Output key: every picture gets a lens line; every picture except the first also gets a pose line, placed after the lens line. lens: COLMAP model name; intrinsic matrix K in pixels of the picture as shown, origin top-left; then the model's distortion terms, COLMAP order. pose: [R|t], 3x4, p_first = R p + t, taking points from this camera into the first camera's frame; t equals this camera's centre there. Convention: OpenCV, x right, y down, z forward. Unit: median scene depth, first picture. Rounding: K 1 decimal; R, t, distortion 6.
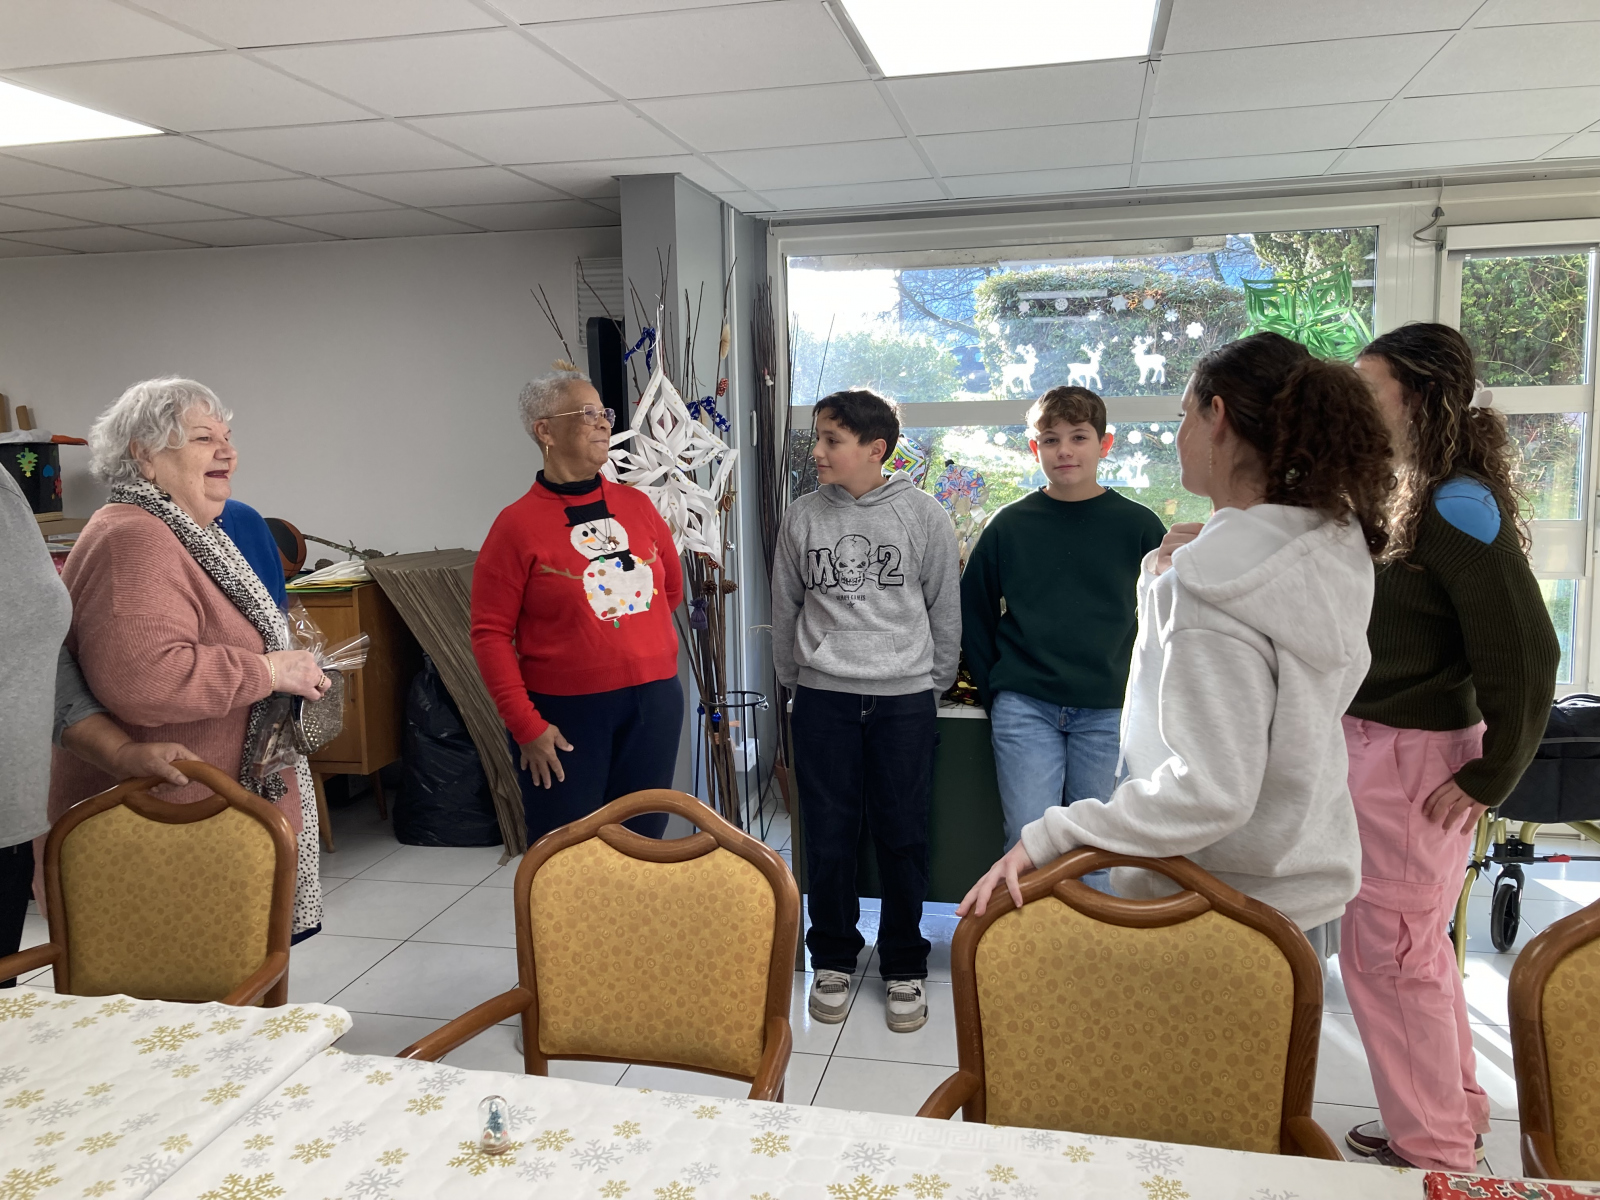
lens RADIAL K [[1305.7, 0, 800.0], [0, 1305.7, 600.0], [0, 0, 1]] dist [0.007067, -0.004391]
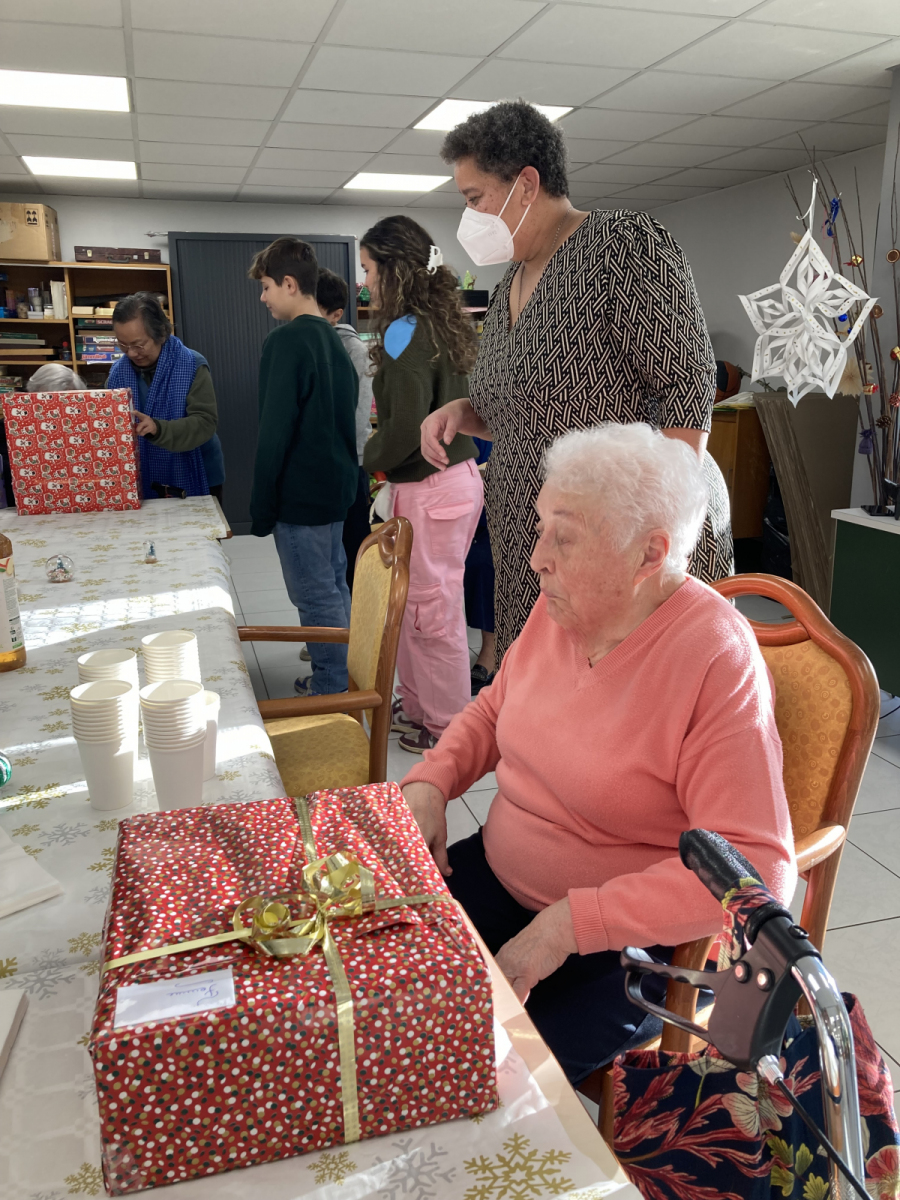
lens RADIAL K [[979.3, 0, 450.0], [0, 979.3, 600.0], [0, 0, 1]] dist [0.007067, -0.004391]
pose [[0.481779, 0.236839, -0.843680, 1.221905], [-0.121795, 0.971537, 0.203180, 0.035569], [0.867787, 0.004868, 0.496912, 0.455761]]
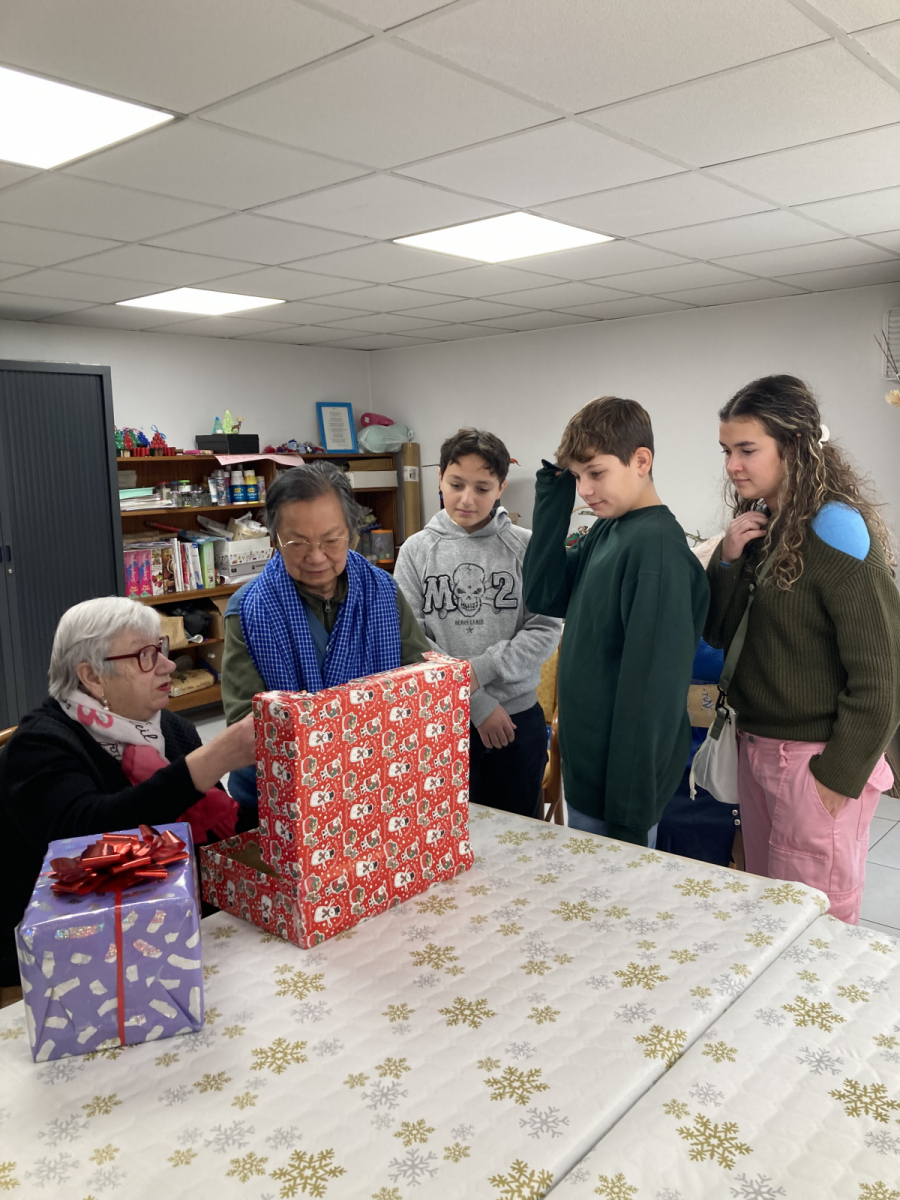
lens RADIAL K [[979.3, 0, 450.0], [0, 979.3, 600.0], [0, 0, 1]] dist [0.007067, -0.004391]
pose [[0.884378, 0.062332, -0.462591, -0.246239], [-0.051752, 0.998027, 0.035540, 0.005889], [0.463894, -0.007491, 0.885859, -0.041517]]
